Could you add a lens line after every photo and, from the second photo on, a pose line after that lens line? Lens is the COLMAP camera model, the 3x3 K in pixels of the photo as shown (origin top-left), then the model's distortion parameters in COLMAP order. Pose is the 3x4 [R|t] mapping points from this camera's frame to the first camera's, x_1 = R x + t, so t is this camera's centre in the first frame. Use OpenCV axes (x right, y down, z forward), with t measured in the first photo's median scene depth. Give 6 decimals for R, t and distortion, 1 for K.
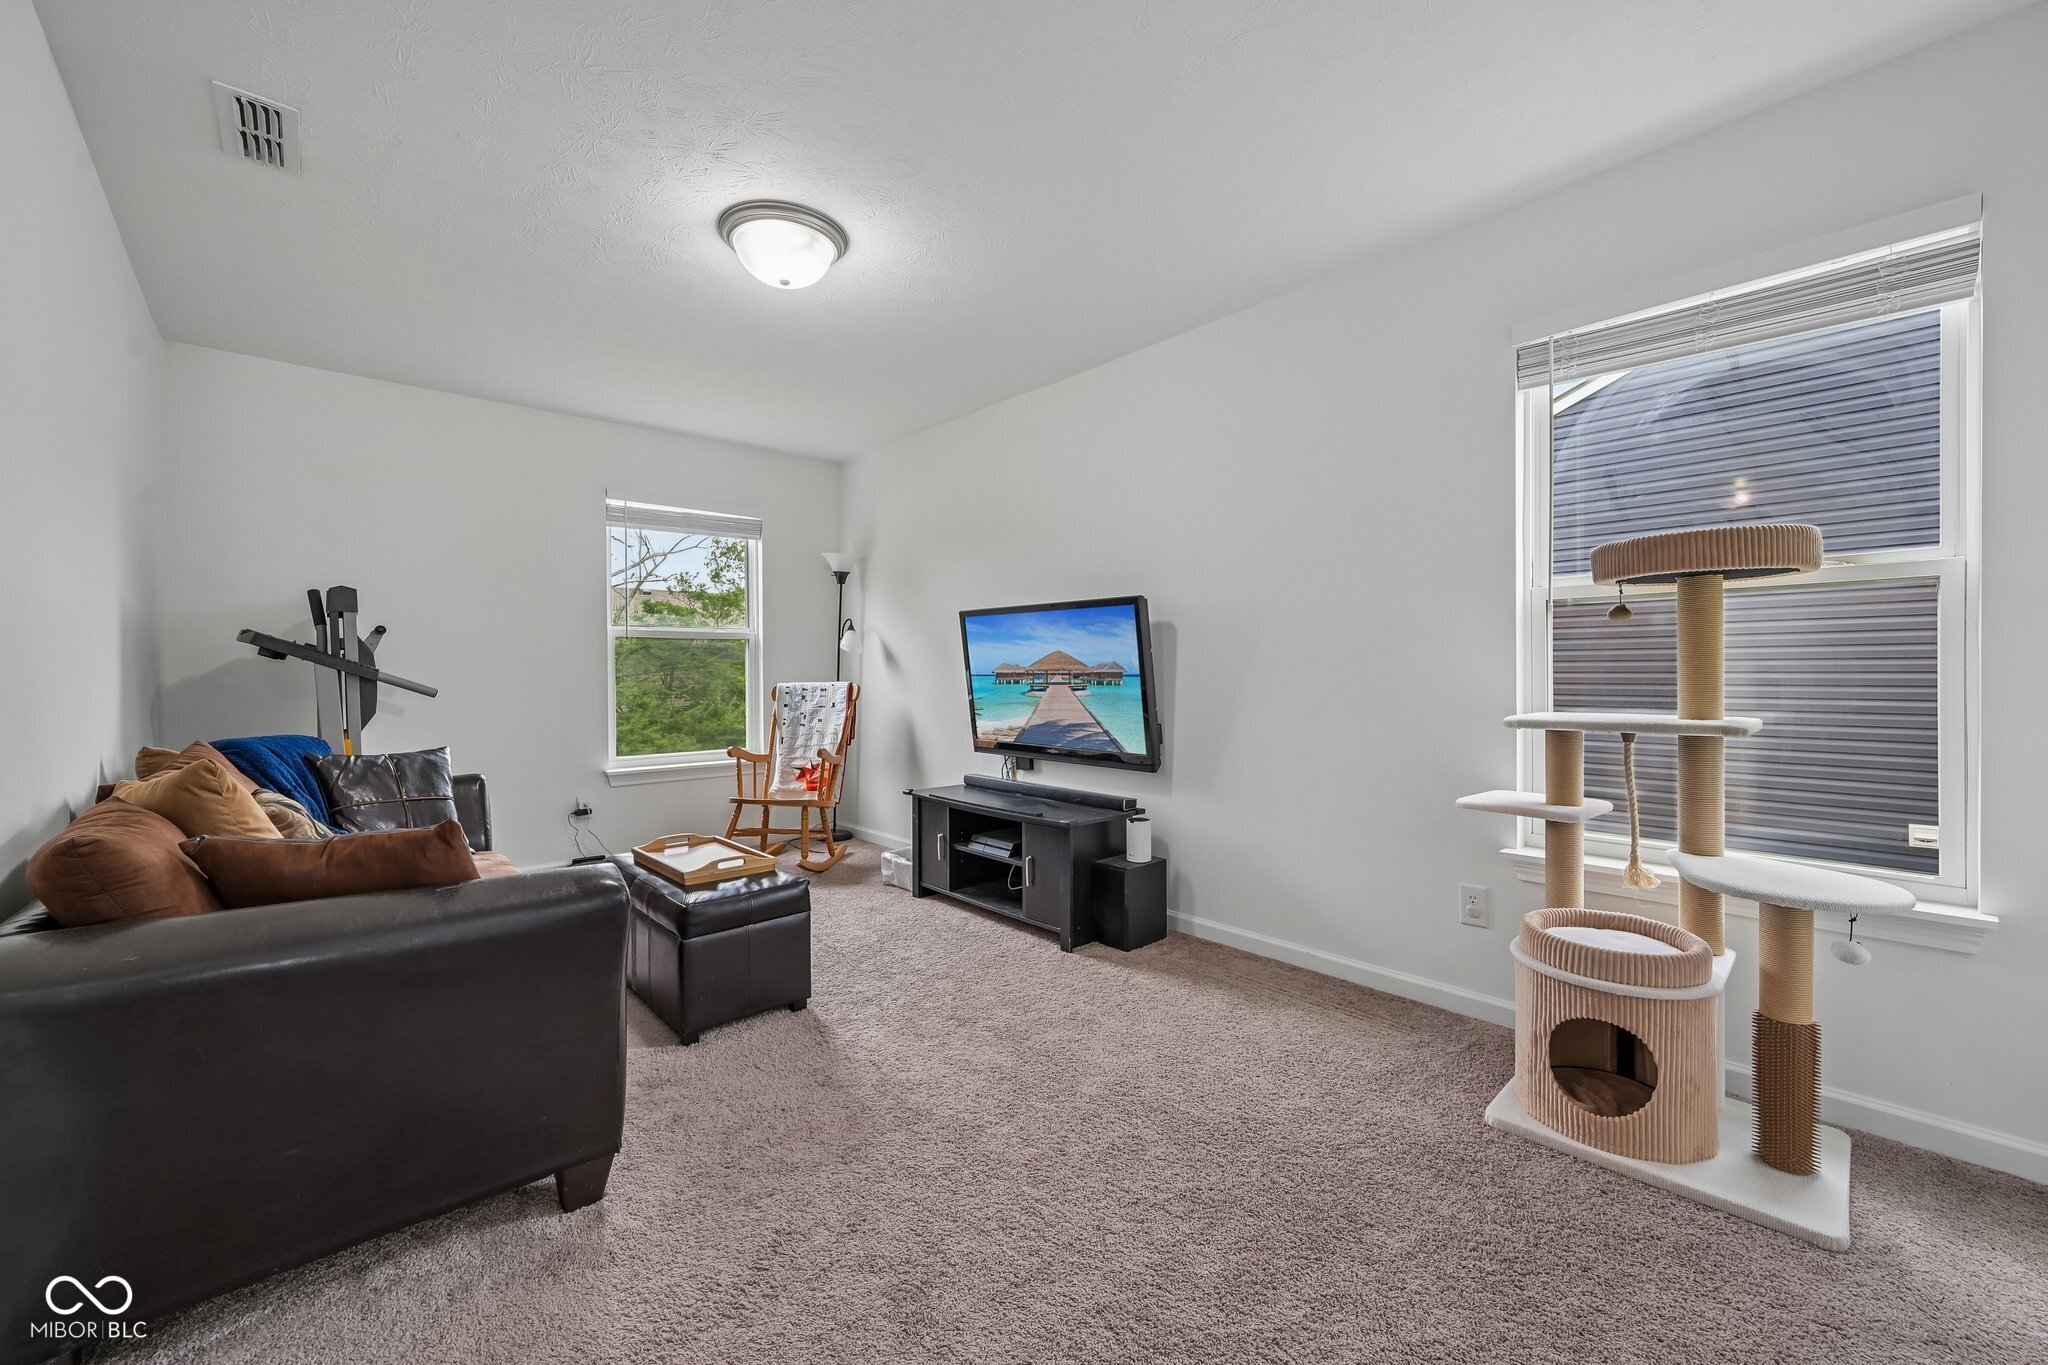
lens RADIAL K [[804.0, 0, 1040.9], [0, 804.0, 680.0], [0, 0, 1]] dist [-0.003041, 0.001240]
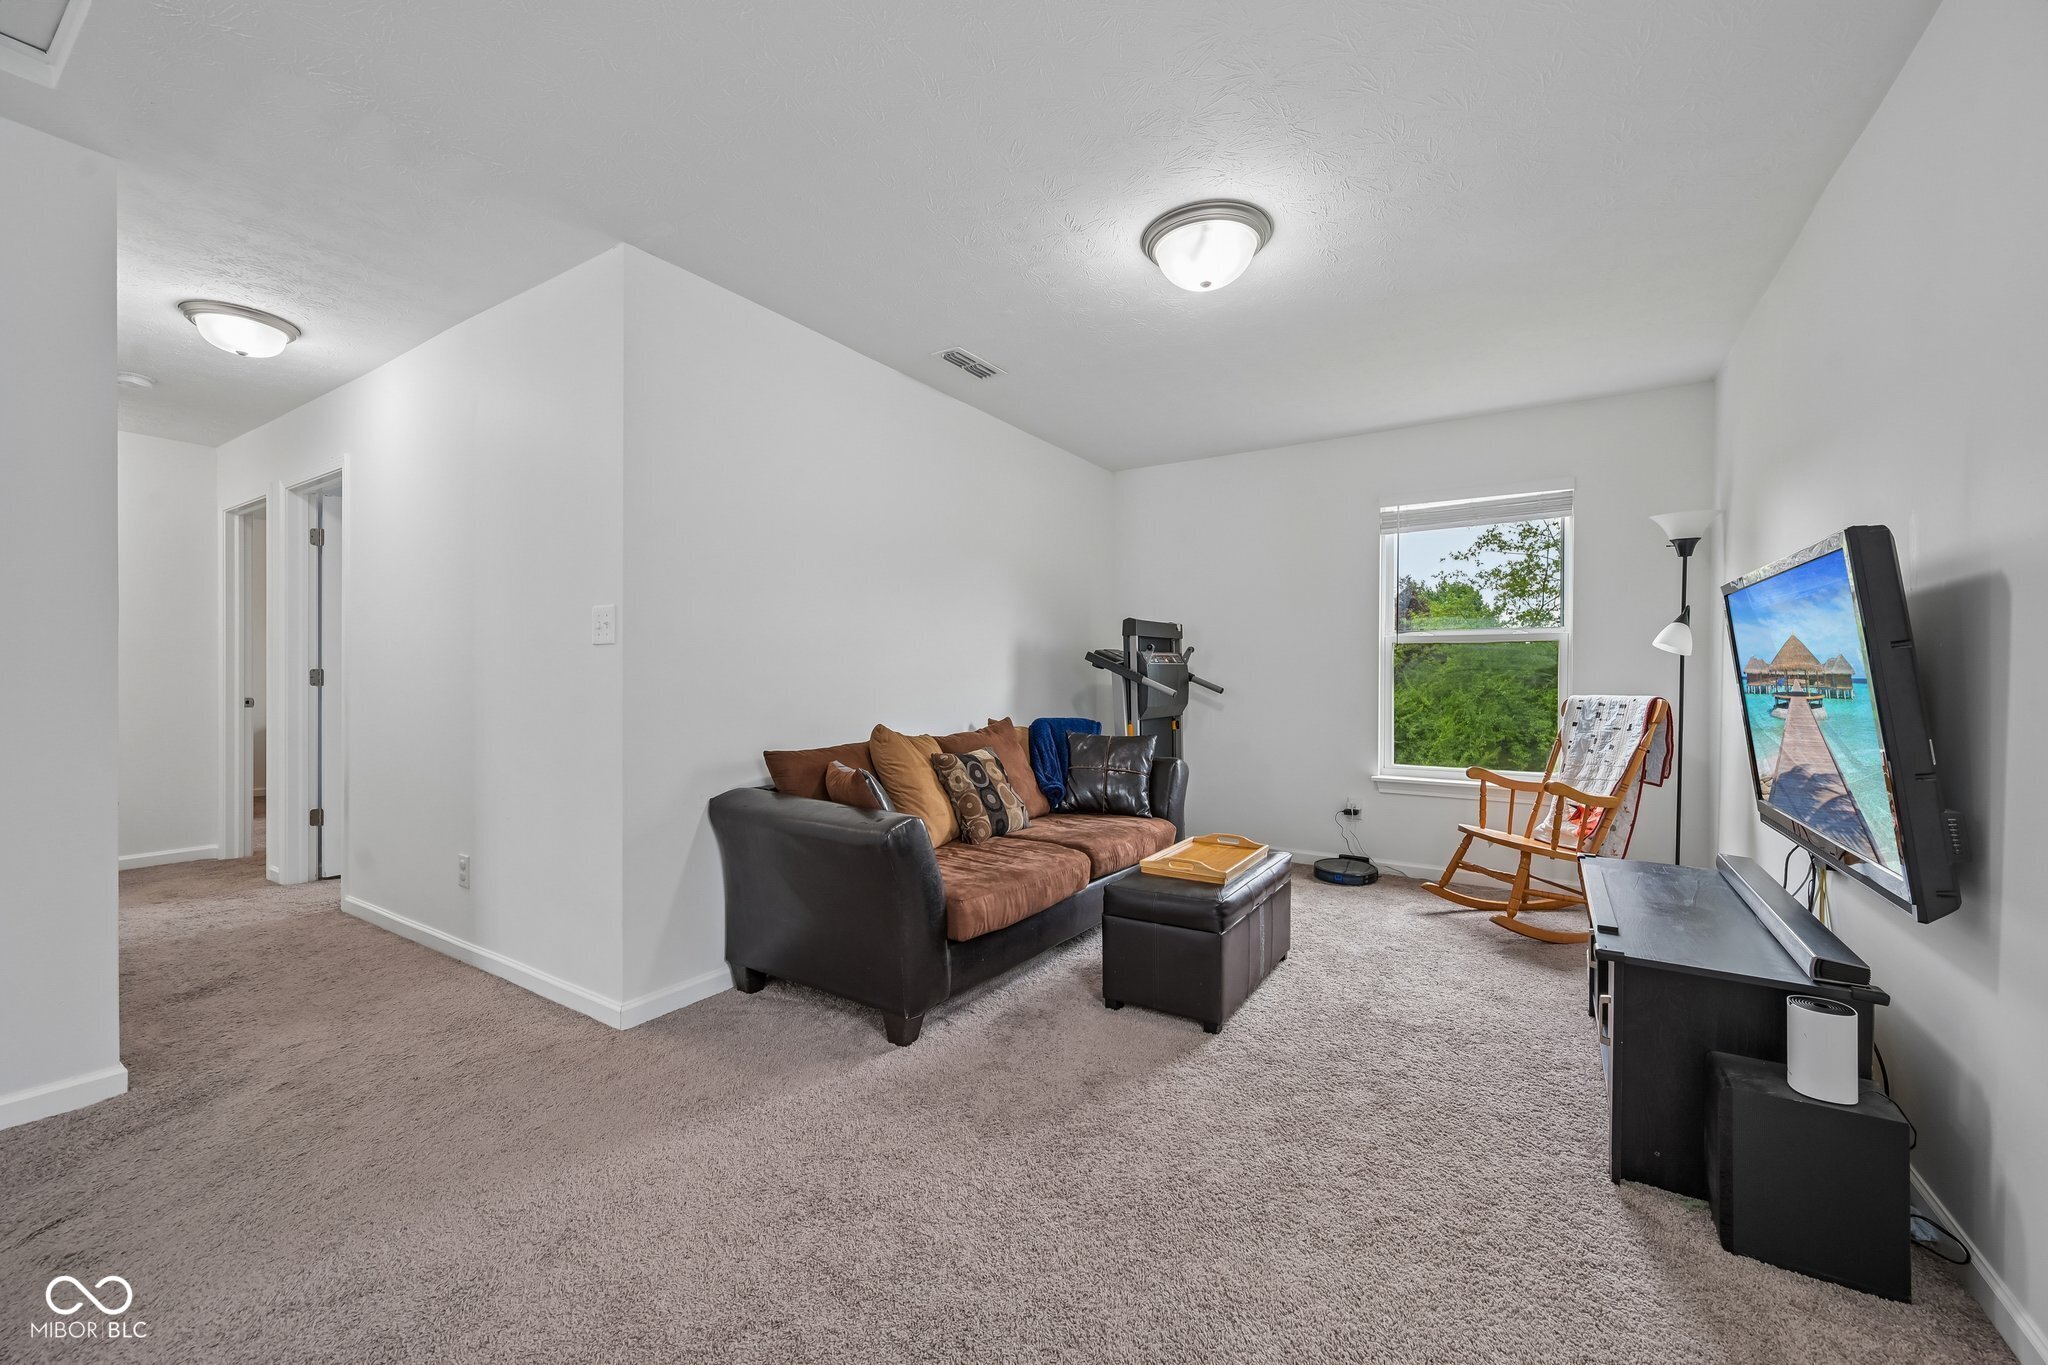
lens RADIAL K [[804.0, 0, 1038.6], [0, 804.0, 676.2], [0, 0, 1]] dist [-0.003041, 0.001240]
pose [[0.259548, -0.001819, -0.965728, 0.320317], [-0.027254, 0.999586, -0.009208, 0.007380], [0.965345, 0.028710, 0.259391, 0.324253]]
